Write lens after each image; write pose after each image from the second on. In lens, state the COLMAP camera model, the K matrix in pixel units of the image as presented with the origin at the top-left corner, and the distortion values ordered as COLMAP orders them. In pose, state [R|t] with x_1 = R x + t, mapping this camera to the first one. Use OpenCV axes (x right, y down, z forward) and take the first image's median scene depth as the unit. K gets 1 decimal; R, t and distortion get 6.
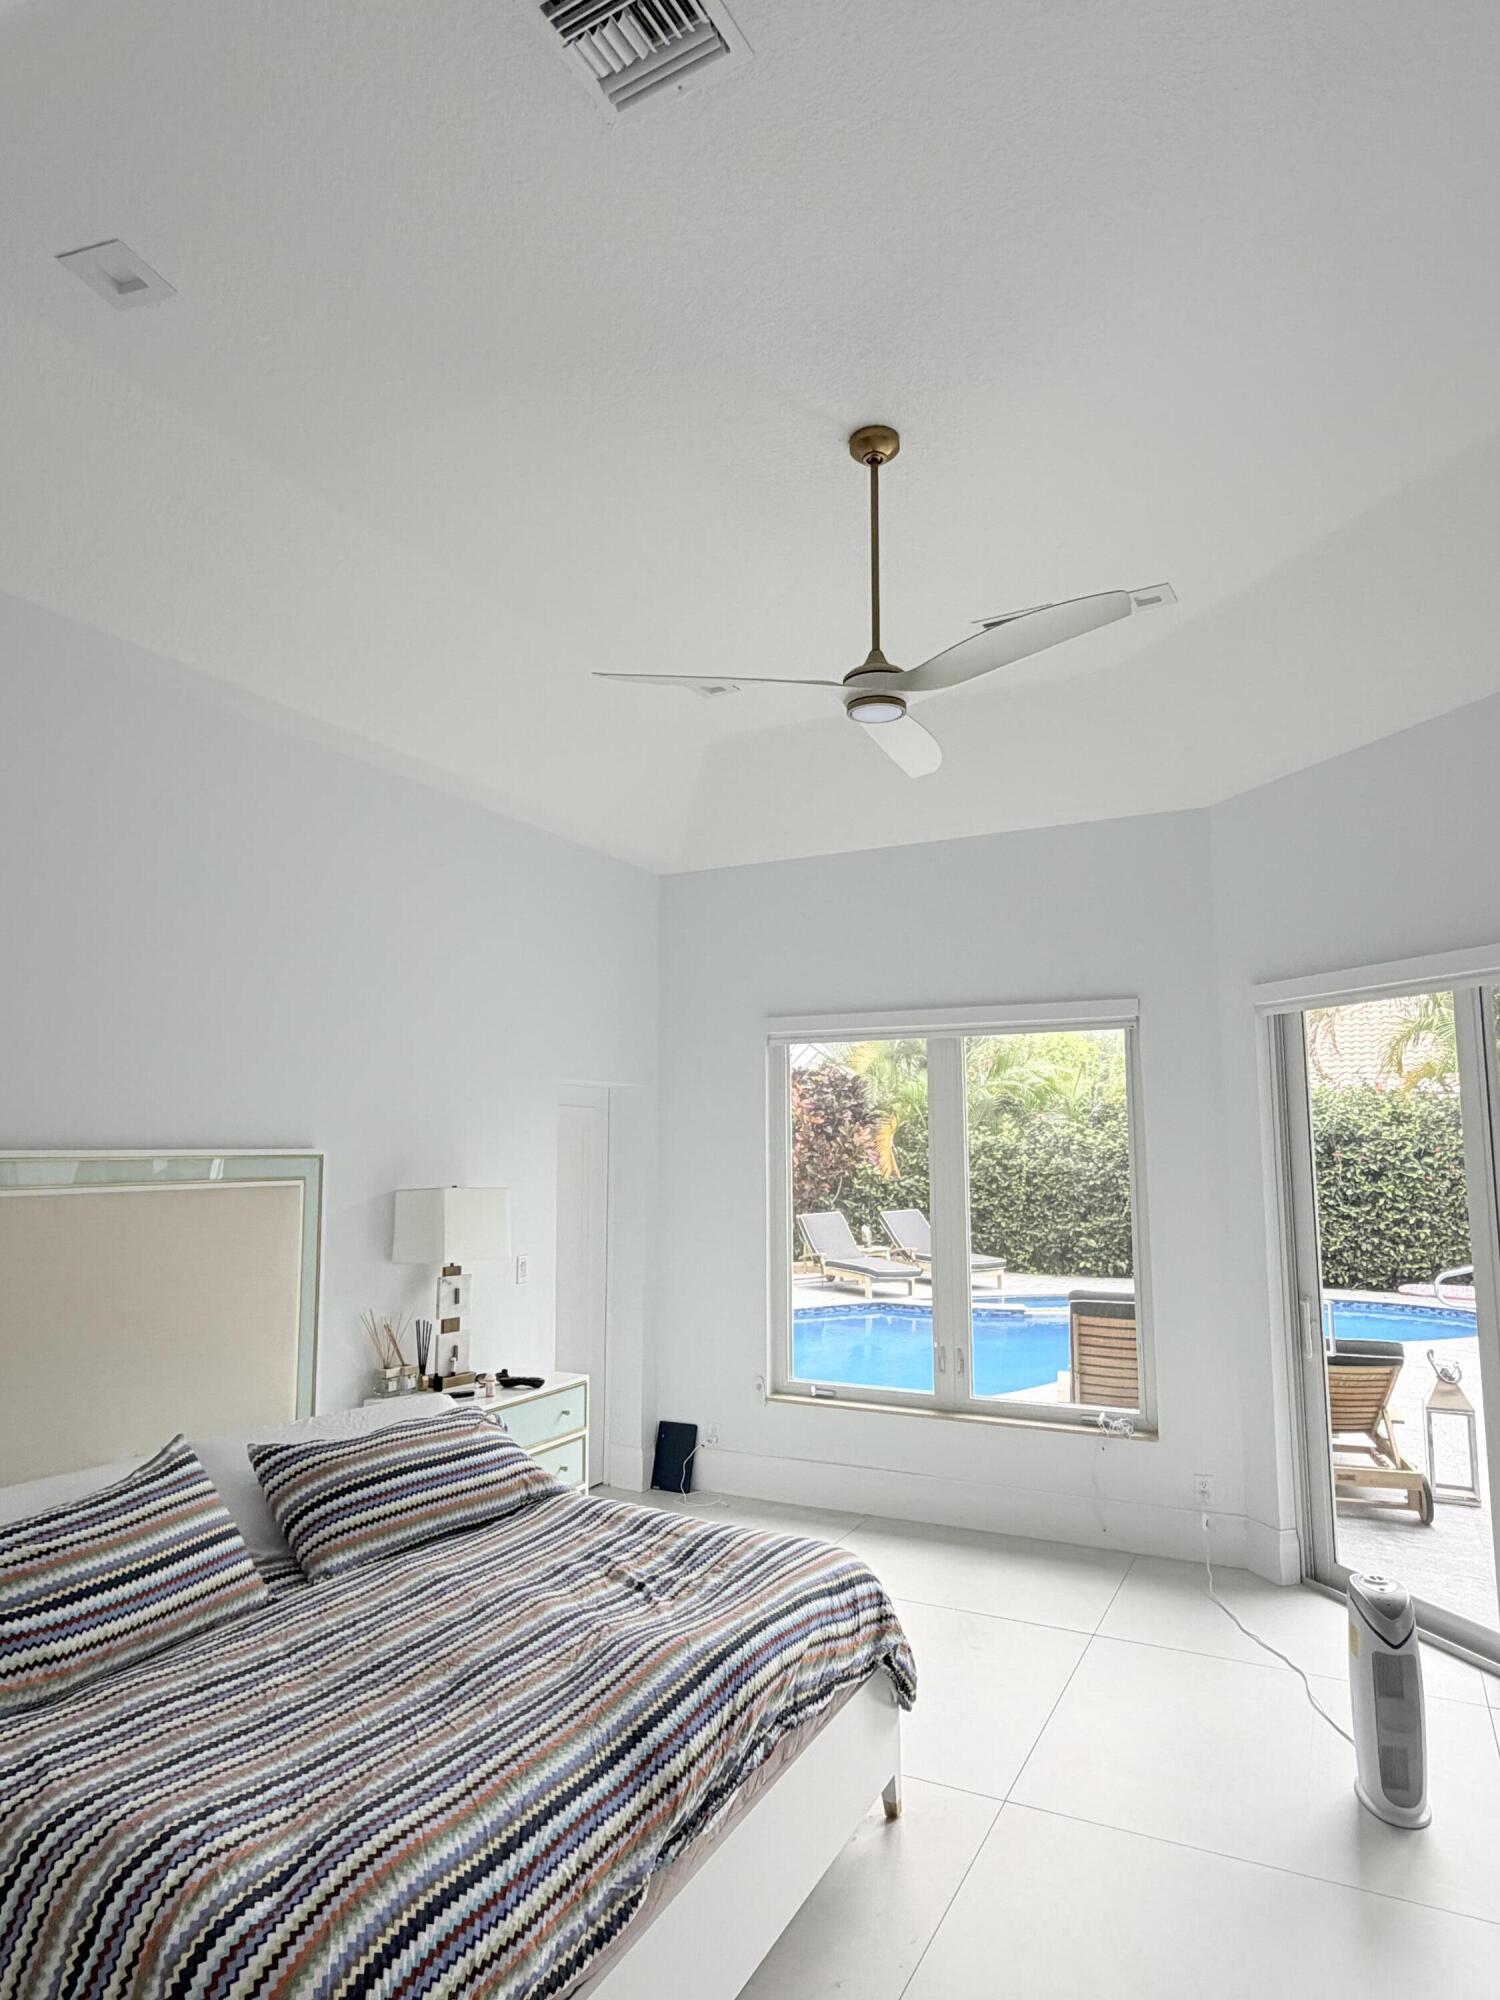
lens RADIAL K [[1164.3, 0, 750.0], [0, 1164.3, 1003.7], [0, 0, 1]] dist [-0.008095, 0.002286]
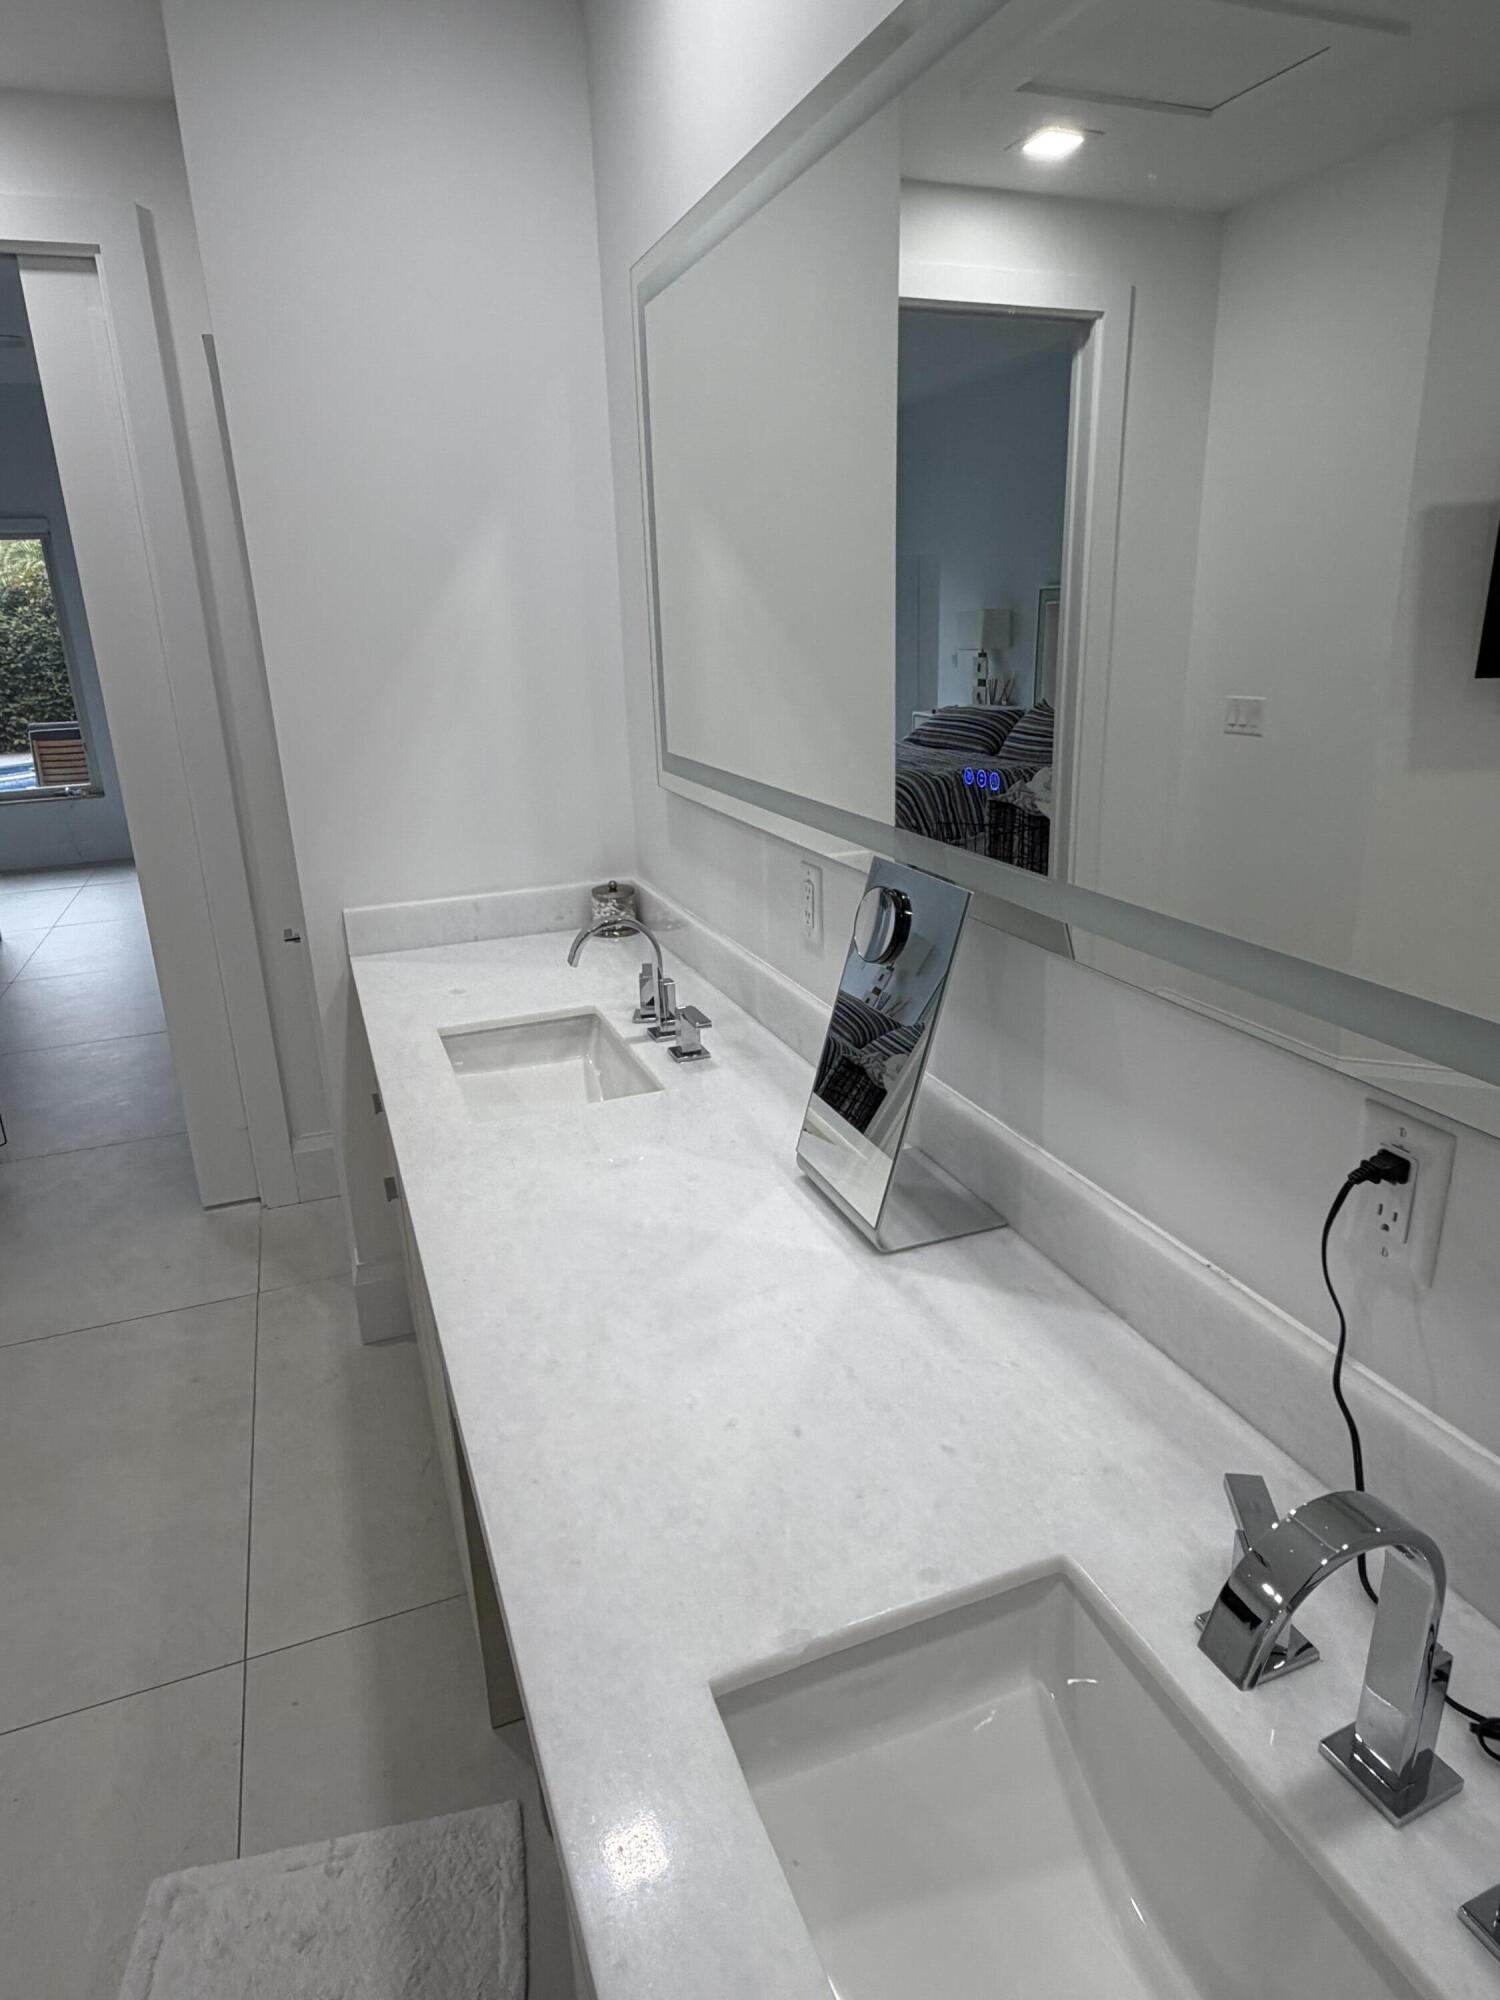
lens RADIAL K [[1164.3, 0, 750.7], [0, 1164.3, 997.5], [0, 0, 1]] dist [-0.008095, 0.002286]
pose [[0.661407, -0.253877, 0.705753, -0.269598], [-0.059125, 0.920393, 0.386499, -0.063511], [-0.747693, -0.297361, 0.593744, -0.728424]]
